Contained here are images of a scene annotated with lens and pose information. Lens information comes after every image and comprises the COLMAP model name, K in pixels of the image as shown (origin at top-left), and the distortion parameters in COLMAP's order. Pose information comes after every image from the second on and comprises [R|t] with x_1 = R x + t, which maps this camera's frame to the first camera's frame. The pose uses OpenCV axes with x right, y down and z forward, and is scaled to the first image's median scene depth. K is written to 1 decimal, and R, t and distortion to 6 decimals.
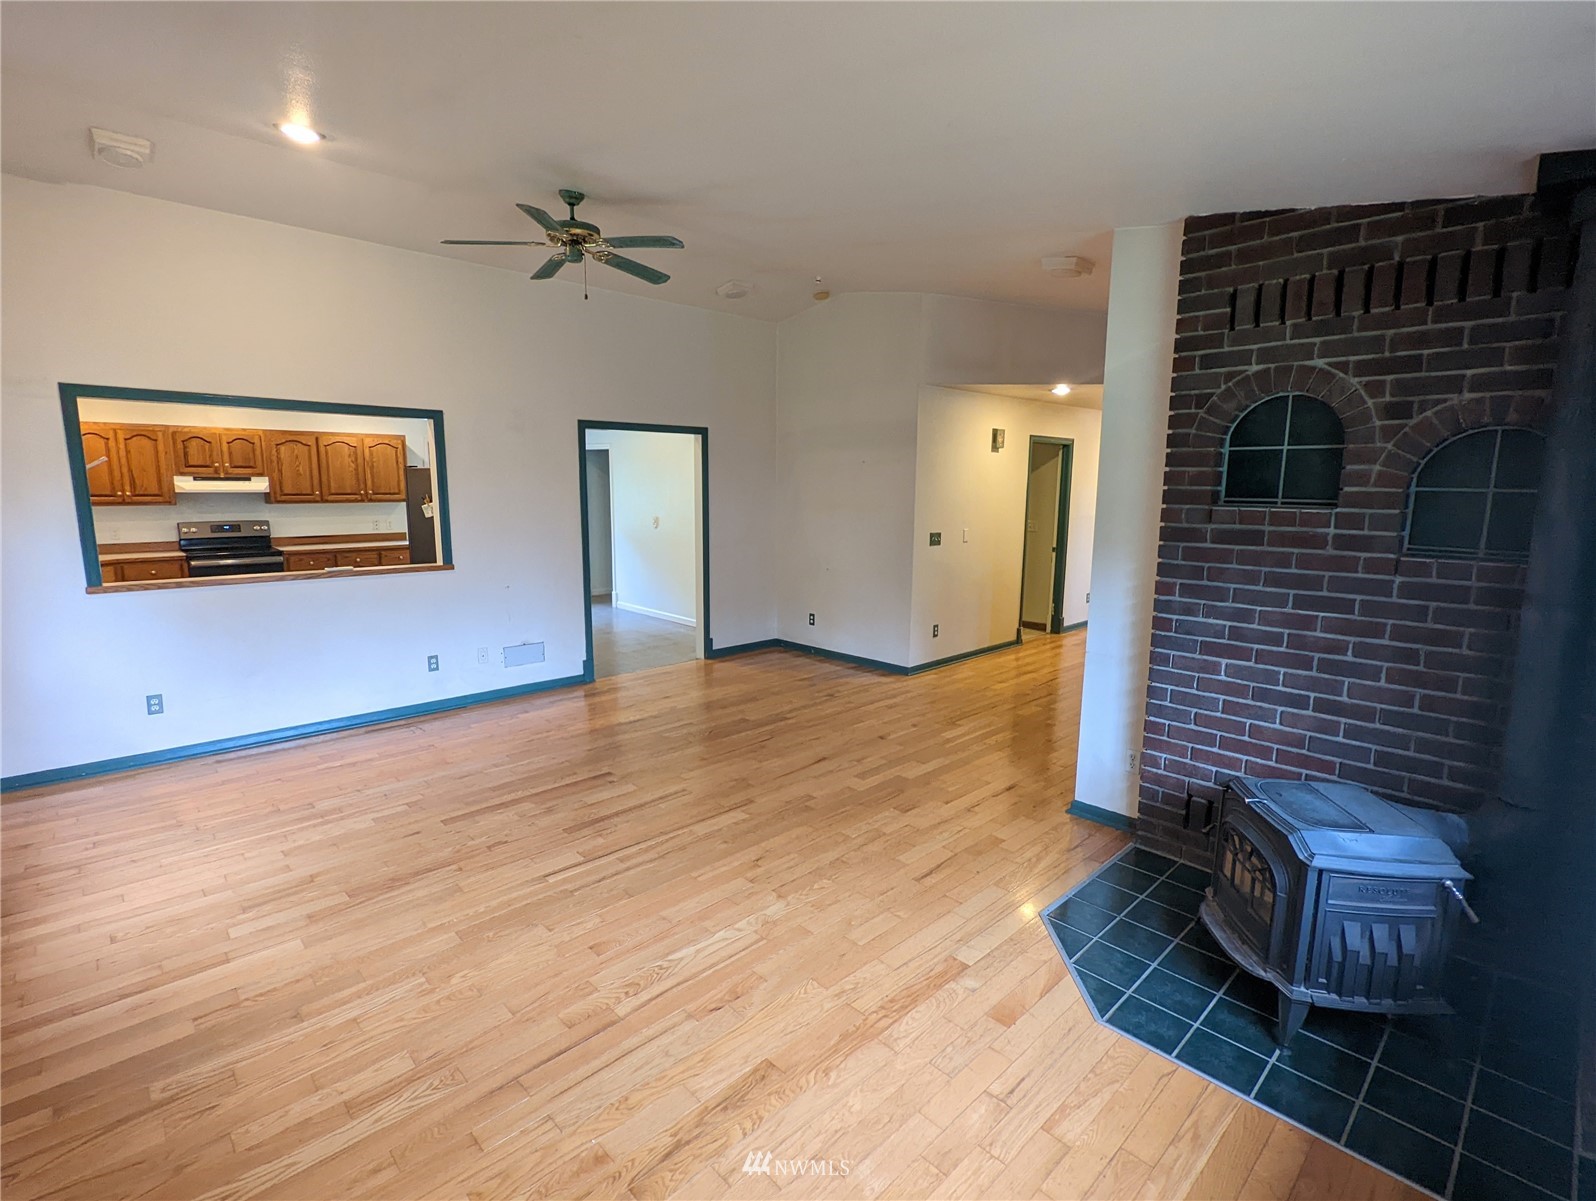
lens RADIAL K [[754.2, 0, 787.5], [0, 754.2, 599.7], [0, 0, 1]] dist [0.000329, -0.002439]
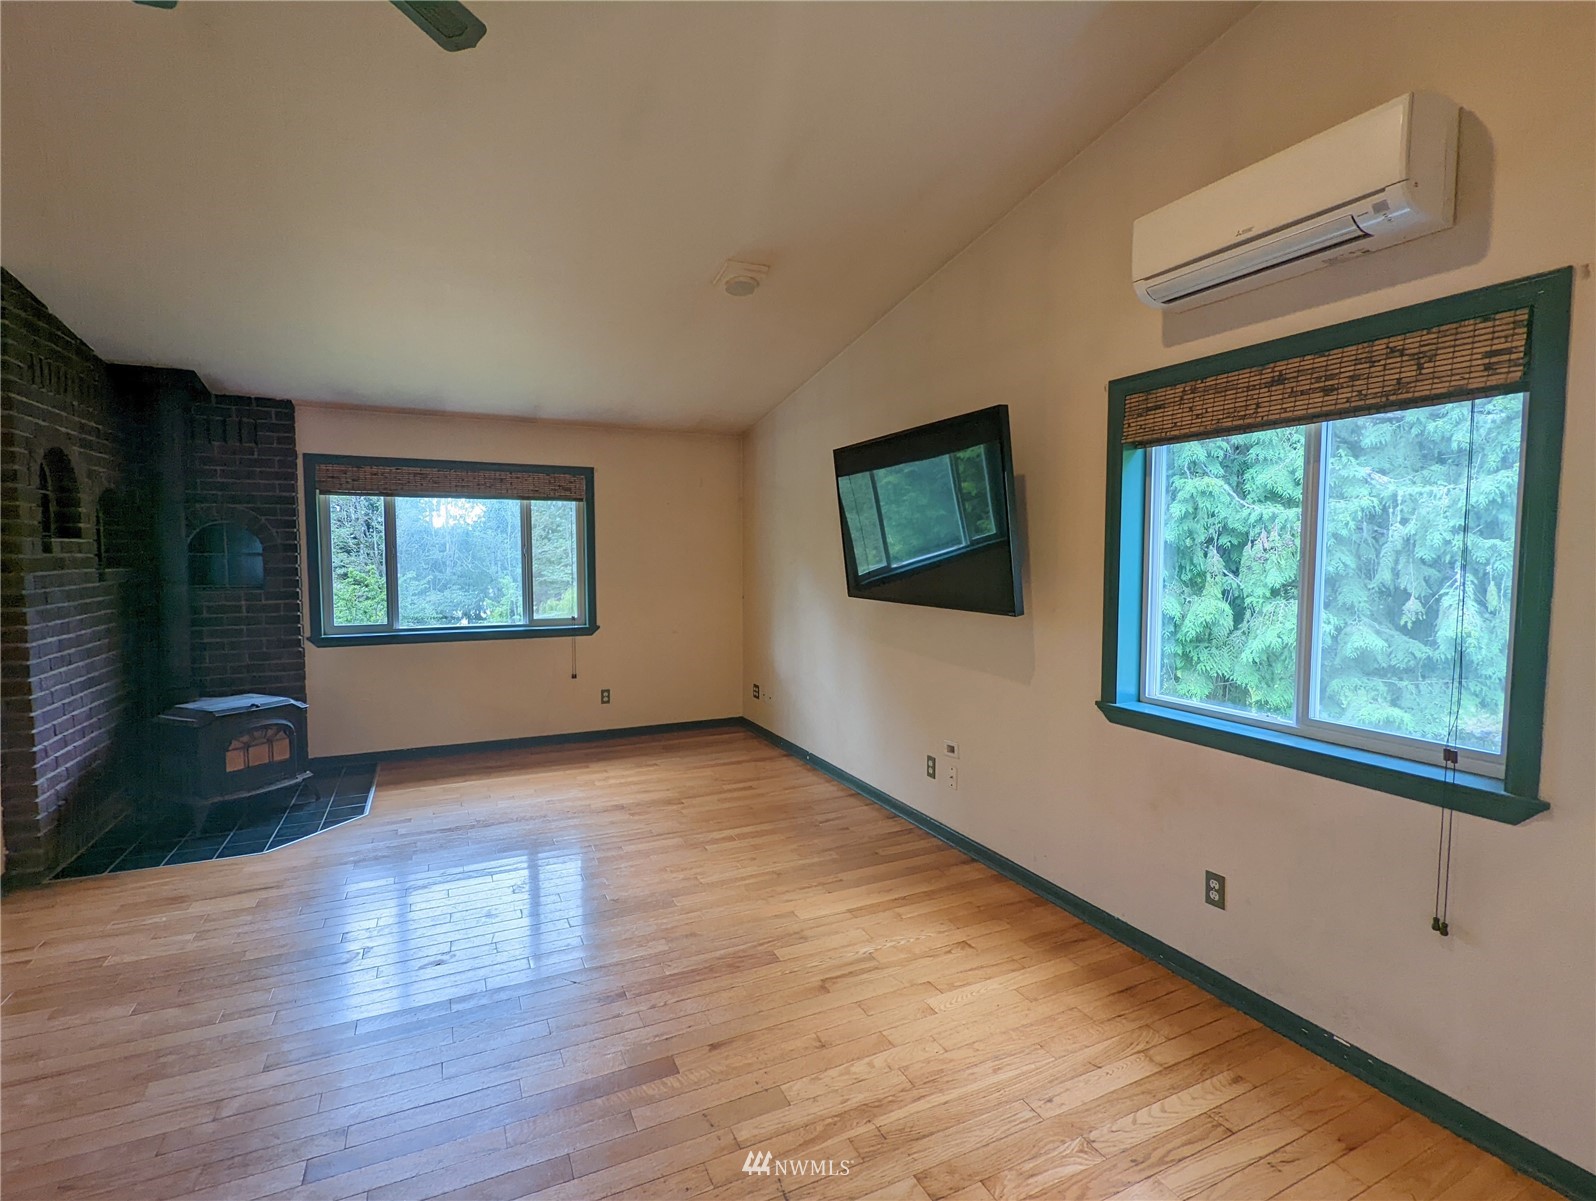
lens RADIAL K [[754.2, 0, 797.7], [0, 754.2, 606.8], [0, 0, 1]] dist [0.000329, -0.002439]
pose [[-0.951953, -0.031710, 0.304599, -0.631363], [0.038792, 0.974127, 0.222647, -0.168342], [-0.303778, 0.223765, -0.926093, 1.264417]]
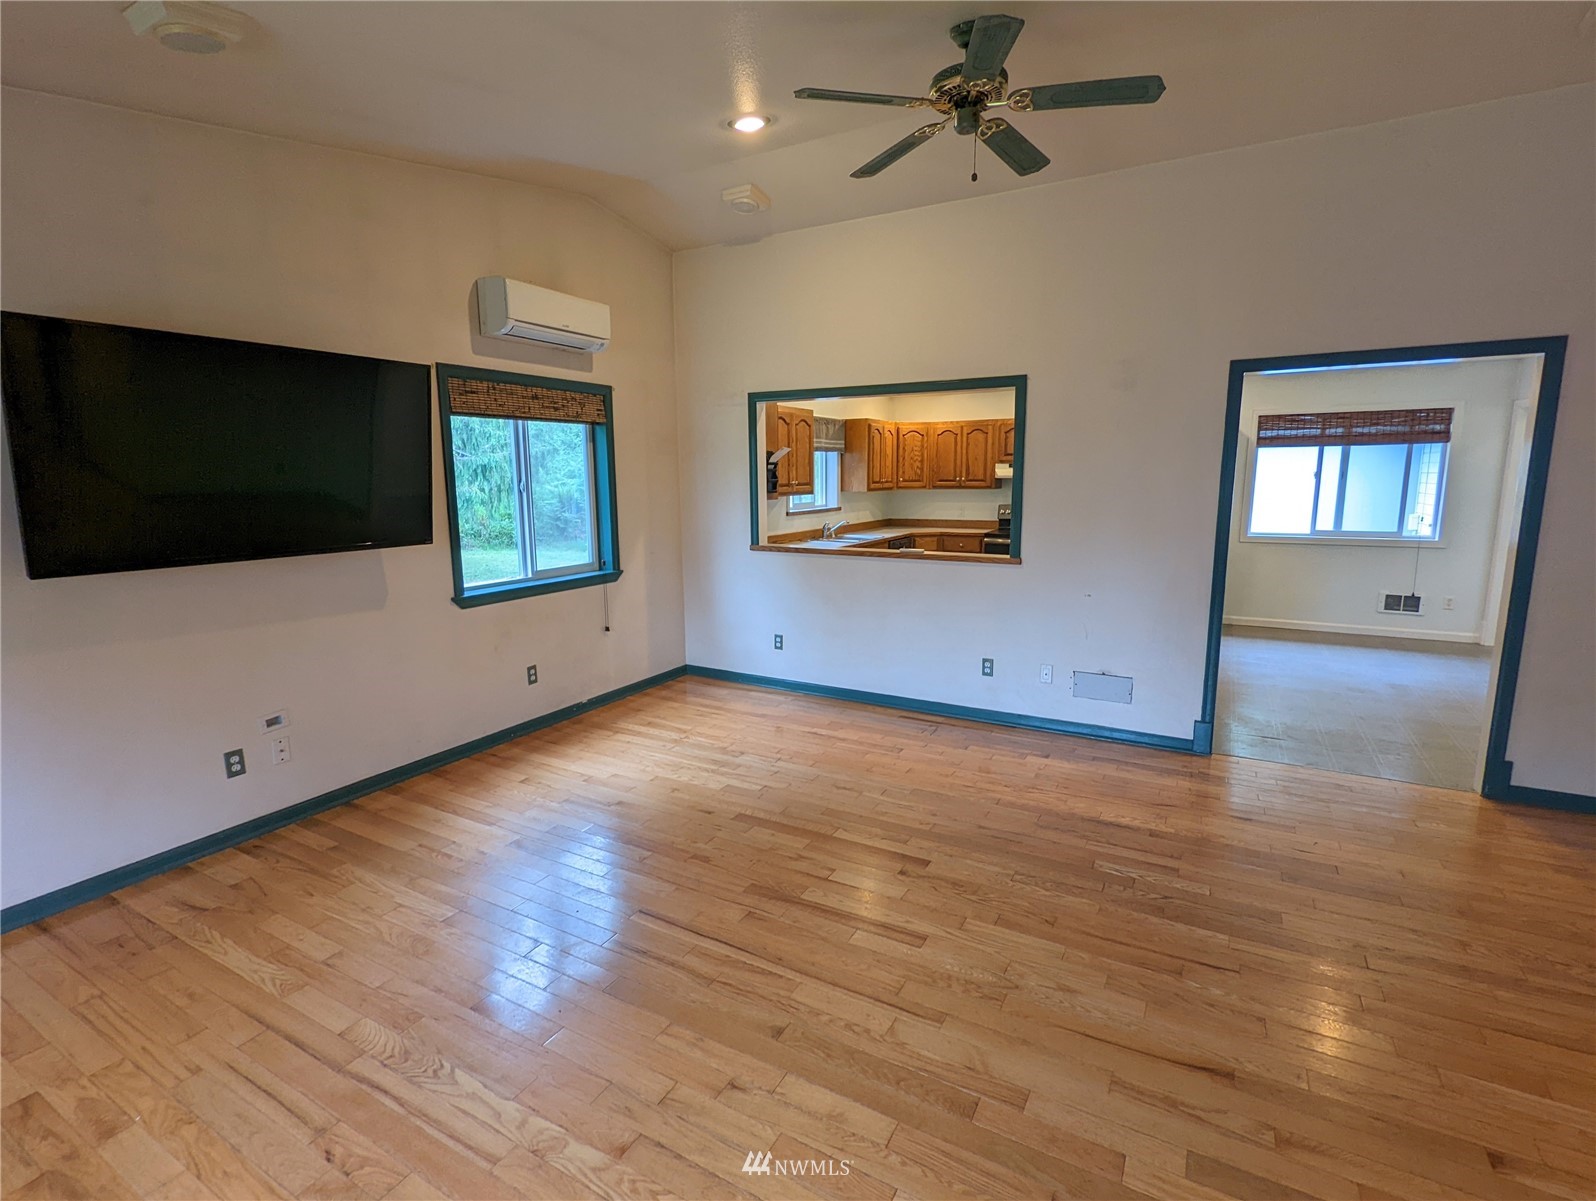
lens RADIAL K [[754.2, 0, 791.8], [0, 754.2, 597.9], [0, 0, 1]] dist [0.000329, -0.002439]
pose [[0.293106, 0.143861, -0.945195, 0.372076], [-0.136265, 0.984808, 0.107635, -0.077083], [0.946320, 0.097248, 0.308256, 0.651410]]
